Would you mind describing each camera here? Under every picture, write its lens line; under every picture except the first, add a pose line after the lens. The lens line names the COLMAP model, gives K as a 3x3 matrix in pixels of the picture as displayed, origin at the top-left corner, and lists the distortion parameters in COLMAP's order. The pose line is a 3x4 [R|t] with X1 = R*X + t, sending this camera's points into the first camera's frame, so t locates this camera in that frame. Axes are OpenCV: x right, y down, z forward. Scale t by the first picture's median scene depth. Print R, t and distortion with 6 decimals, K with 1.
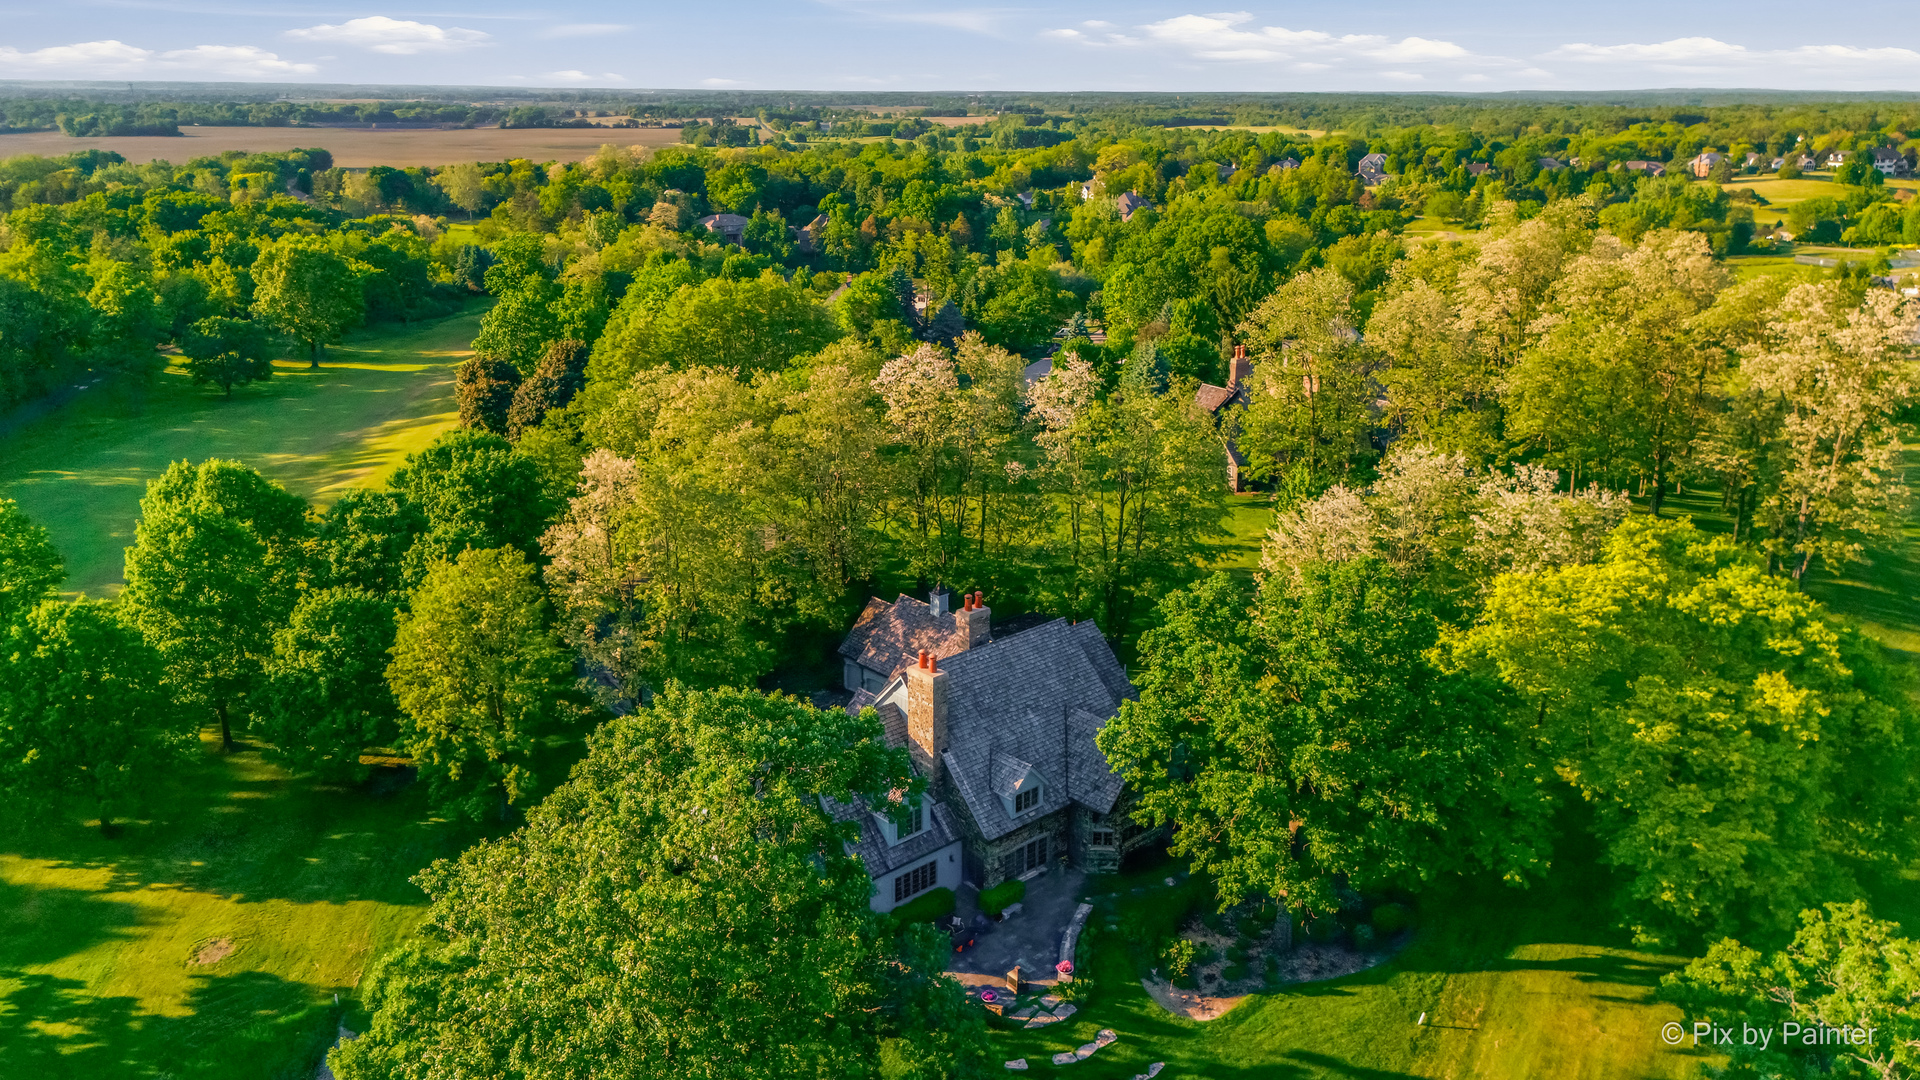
lens RADIAL K [[1414.0, 0, 892.4], [0, 1414.0, 462.4], [0, 0, 1]] dist [0.035148, -0.097339]
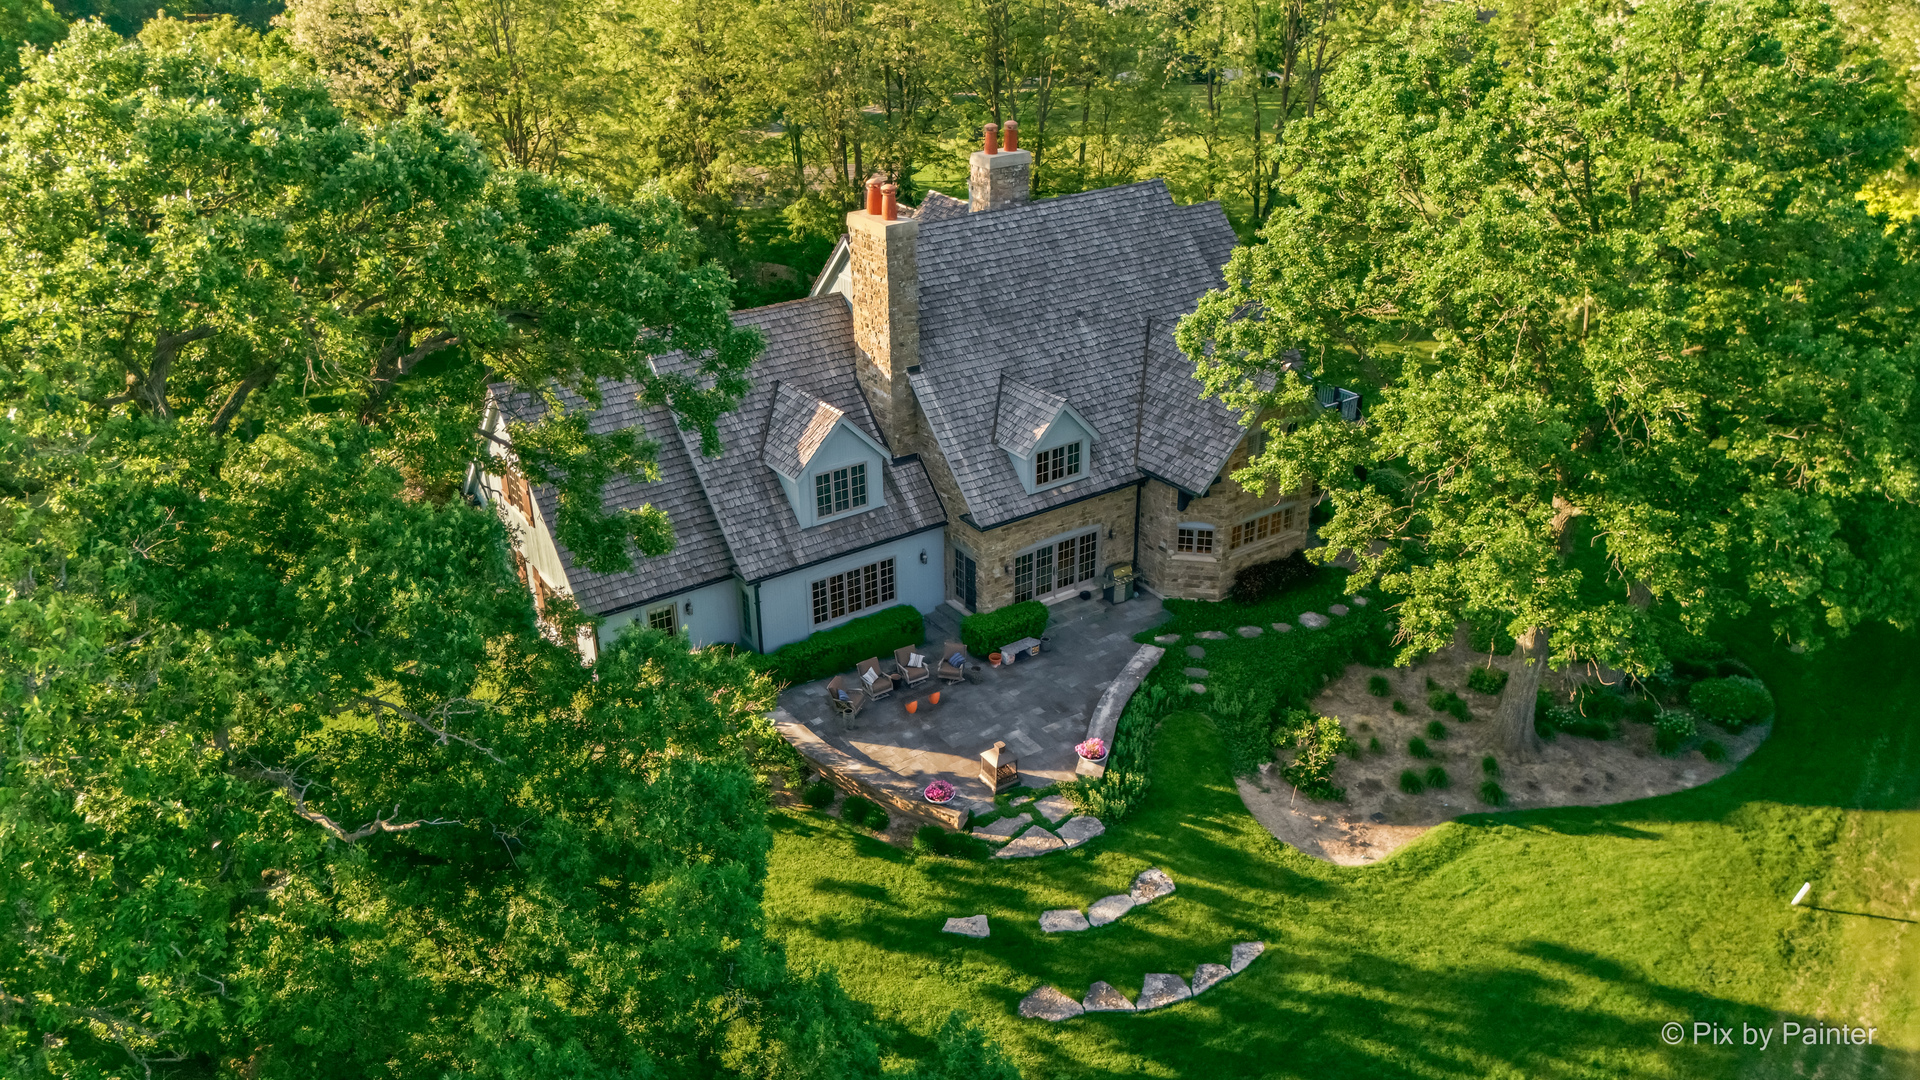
lens RADIAL K [[1414.0, 0, 892.4], [0, 1414.0, 462.4], [0, 0, 1]] dist [0.035148, -0.097339]
pose [[0.991779, 0.040169, -0.121493, 0.108520], [-0.021405, 0.988153, 0.151973, 0.170171], [0.126158, -0.148123, 0.980889, 0.485341]]
